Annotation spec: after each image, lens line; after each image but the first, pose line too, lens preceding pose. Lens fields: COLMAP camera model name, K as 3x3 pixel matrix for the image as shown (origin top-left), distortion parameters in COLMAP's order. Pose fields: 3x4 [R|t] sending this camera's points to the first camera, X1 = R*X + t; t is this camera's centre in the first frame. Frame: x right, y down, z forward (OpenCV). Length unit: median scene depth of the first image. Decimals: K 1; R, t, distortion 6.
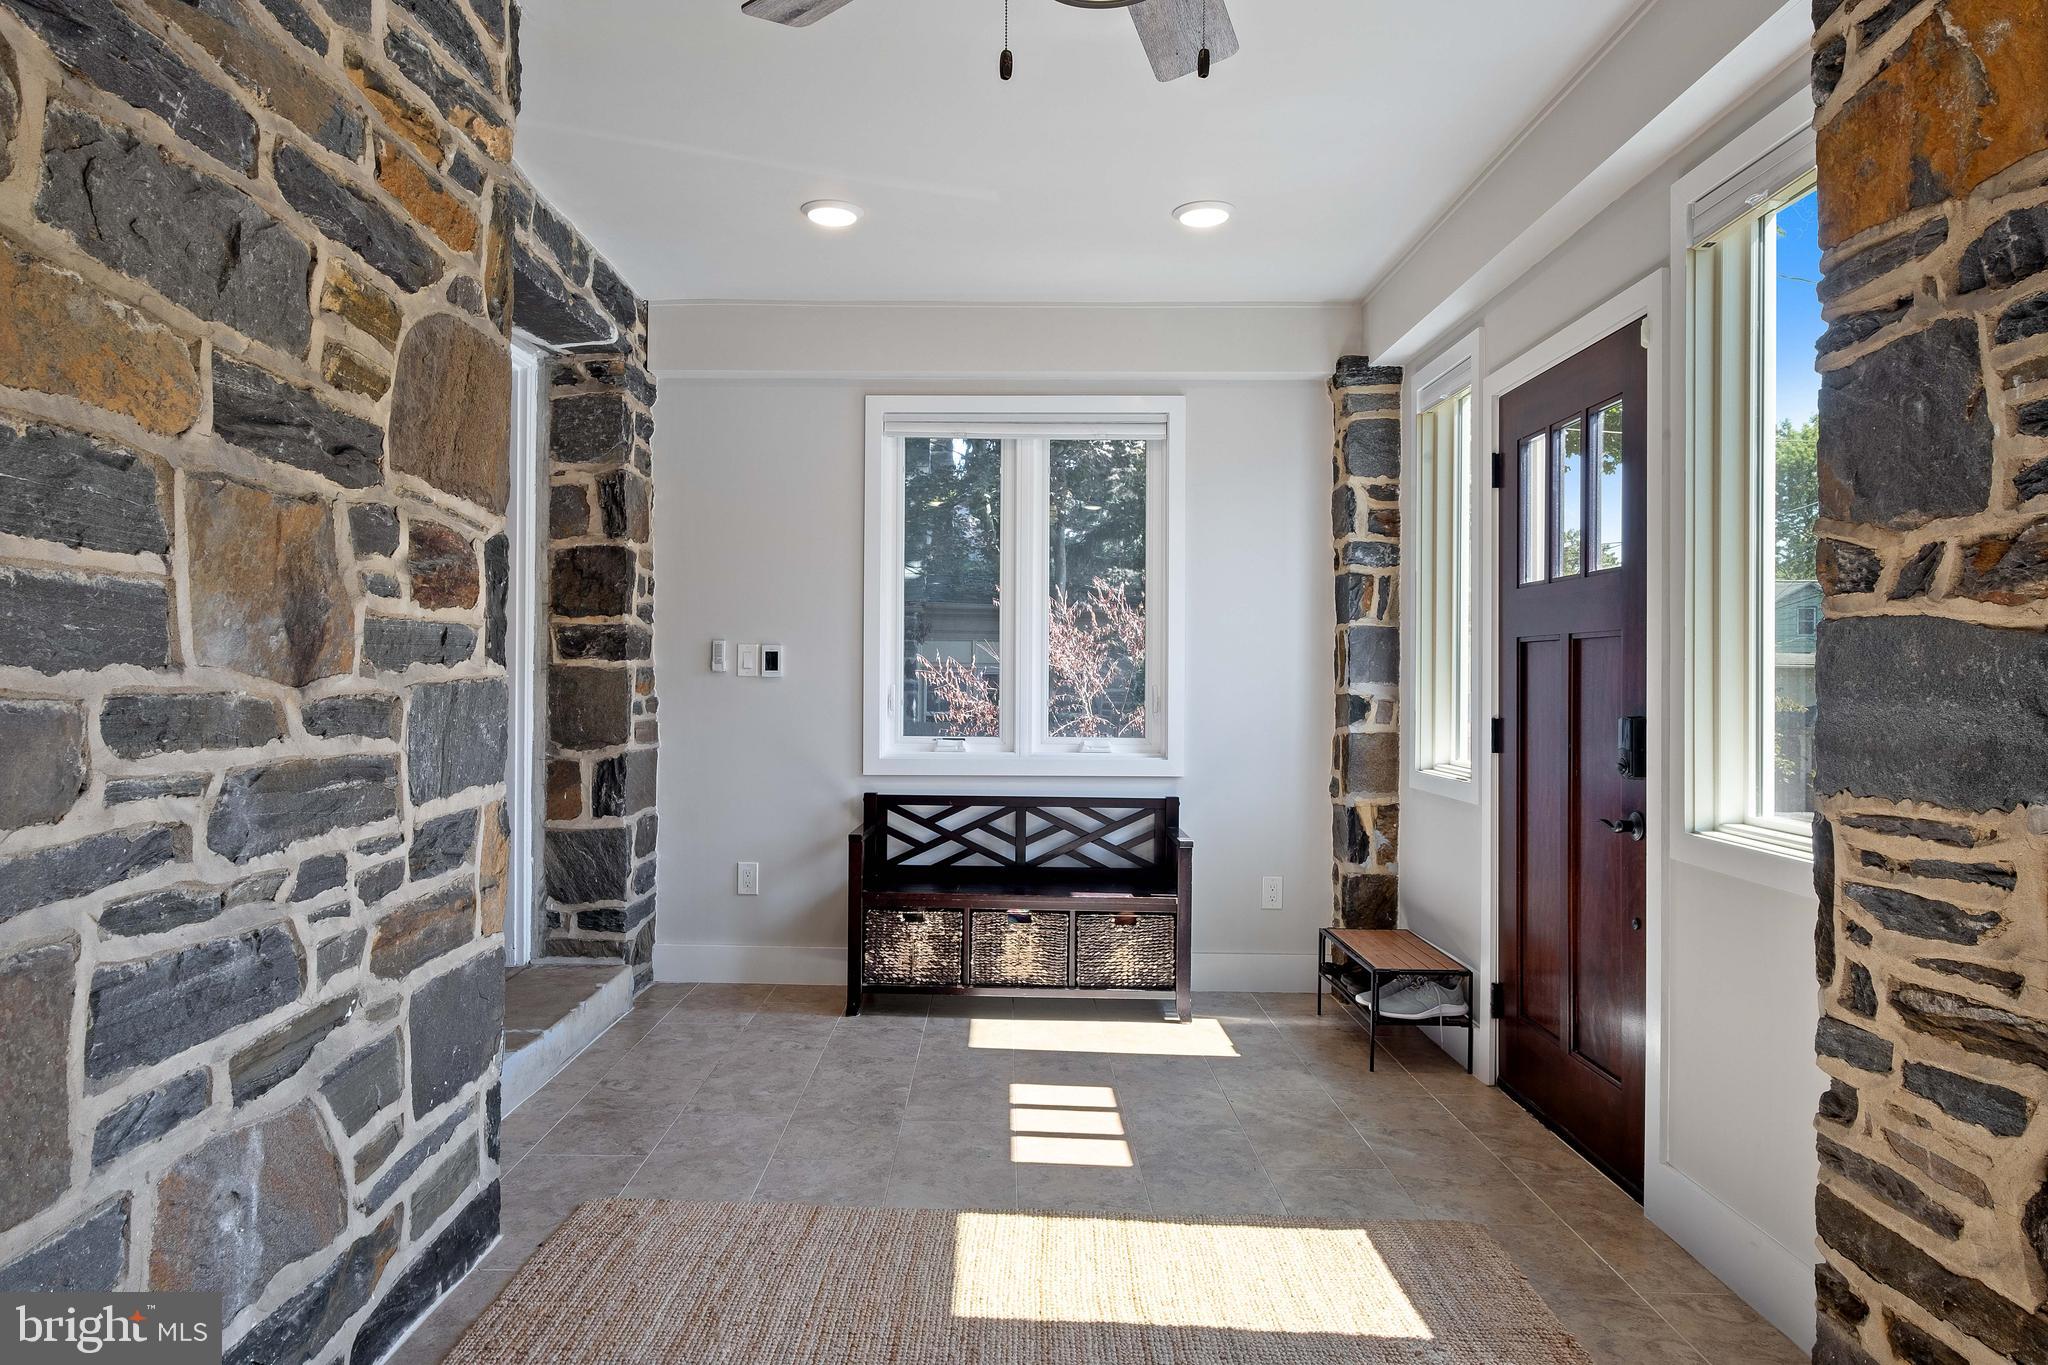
lens RADIAL K [[1320.9, 0, 1023.6], [0, 1320.9, 679.4], [0, 0, 1]] dist [-0.000824, 0.003035]
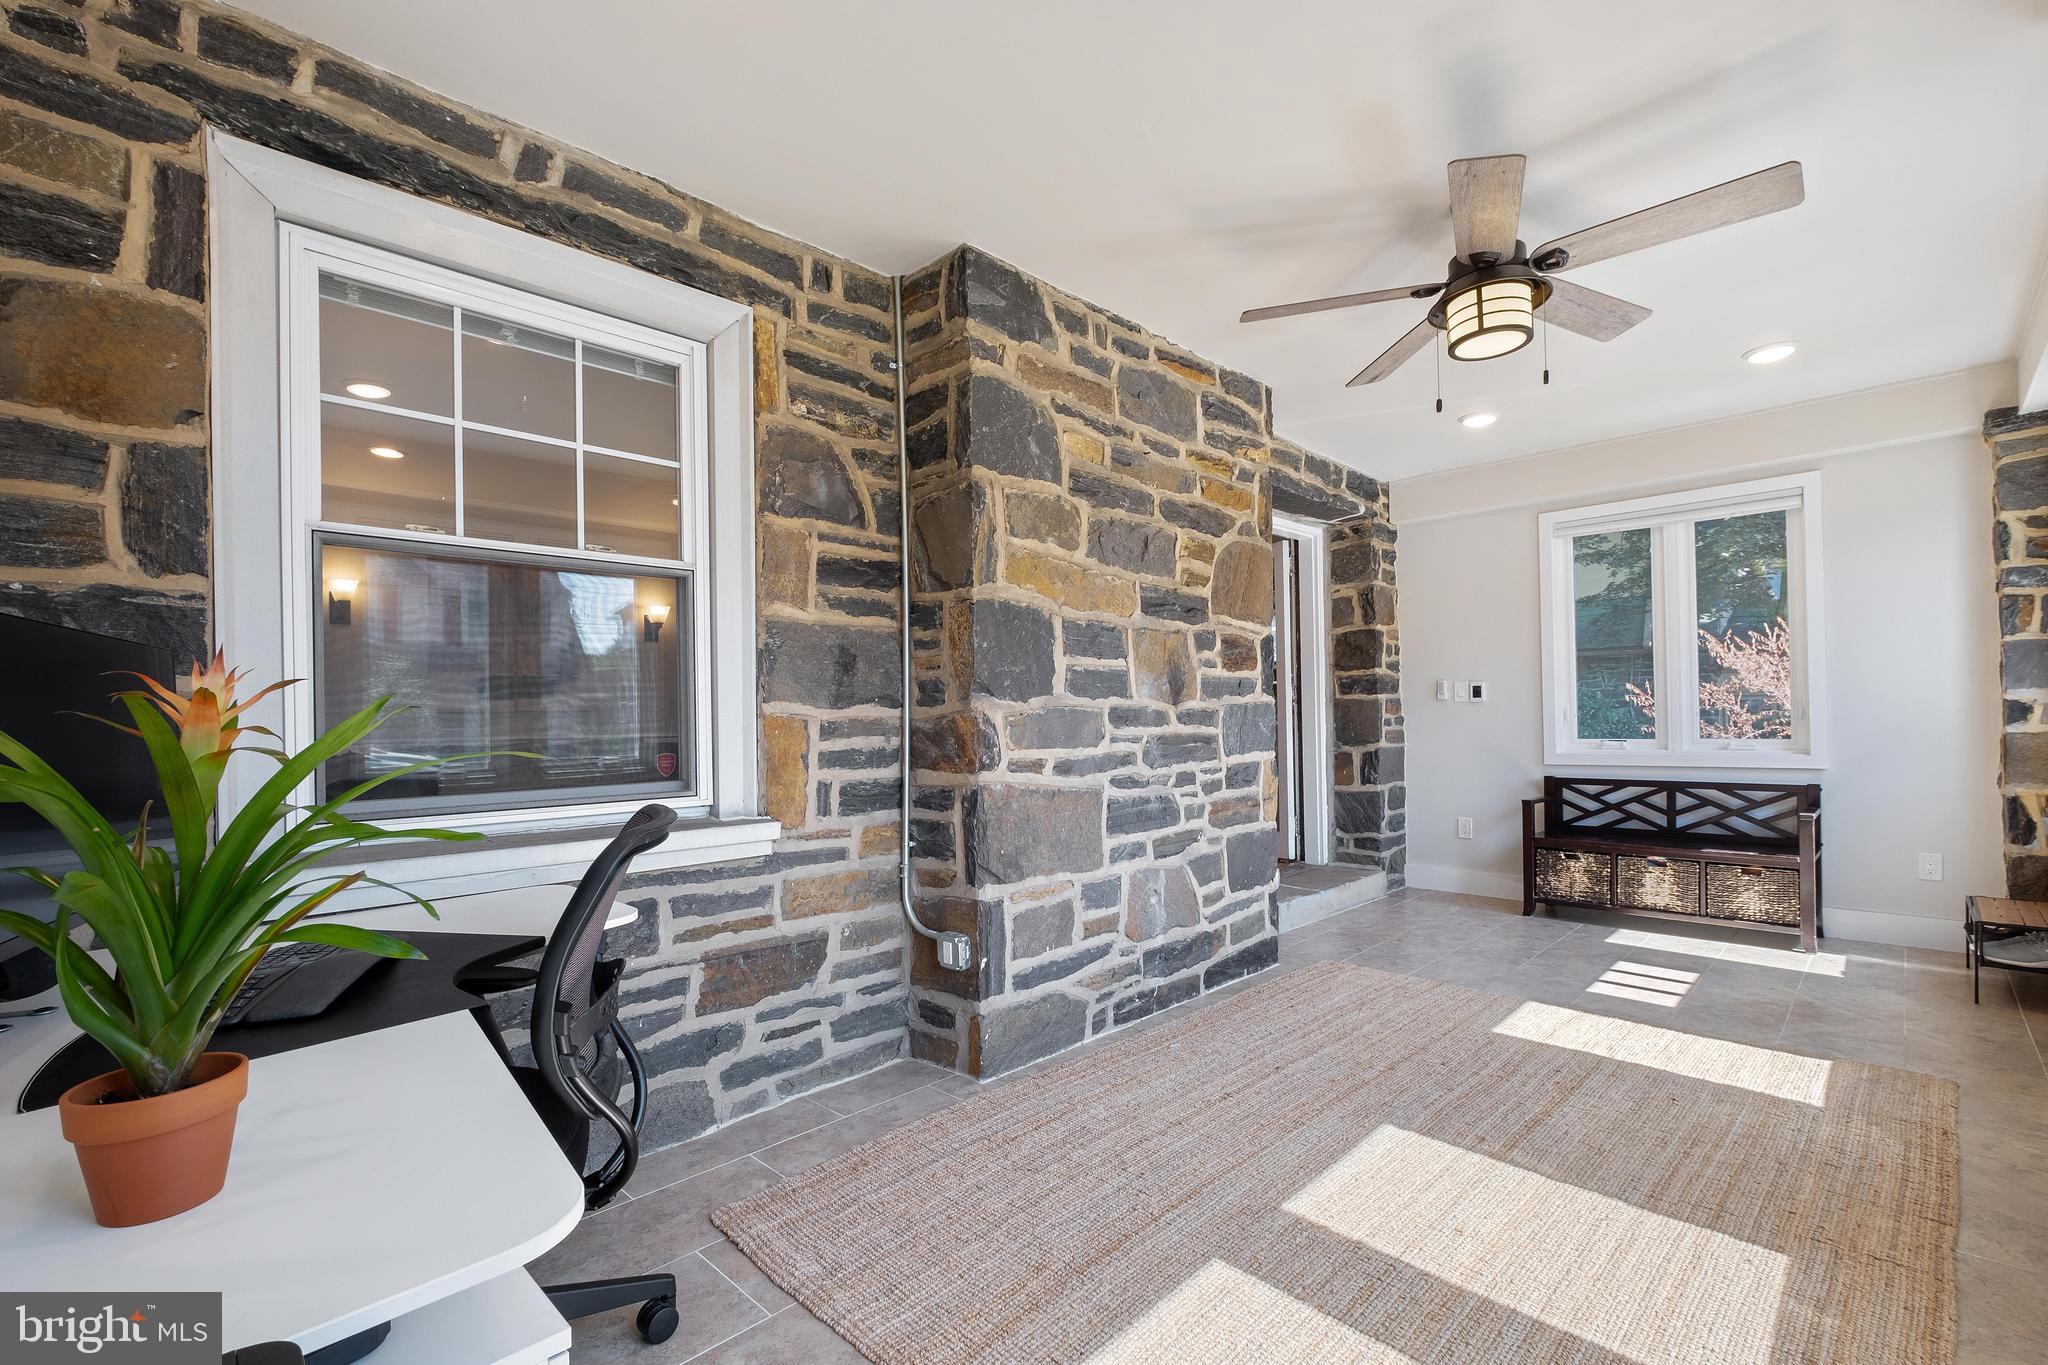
lens RADIAL K [[879.3, 0, 1025.2], [0, 879.3, 717.0], [0, 0, 1]] dist [-0.000720, -0.000141]
pose [[0.736760, -0.022193, -0.675790, 0.256108], [0.024301, 0.999685, -0.006336, 0.021043], [0.675717, -0.011754, 0.737067, -0.300359]]
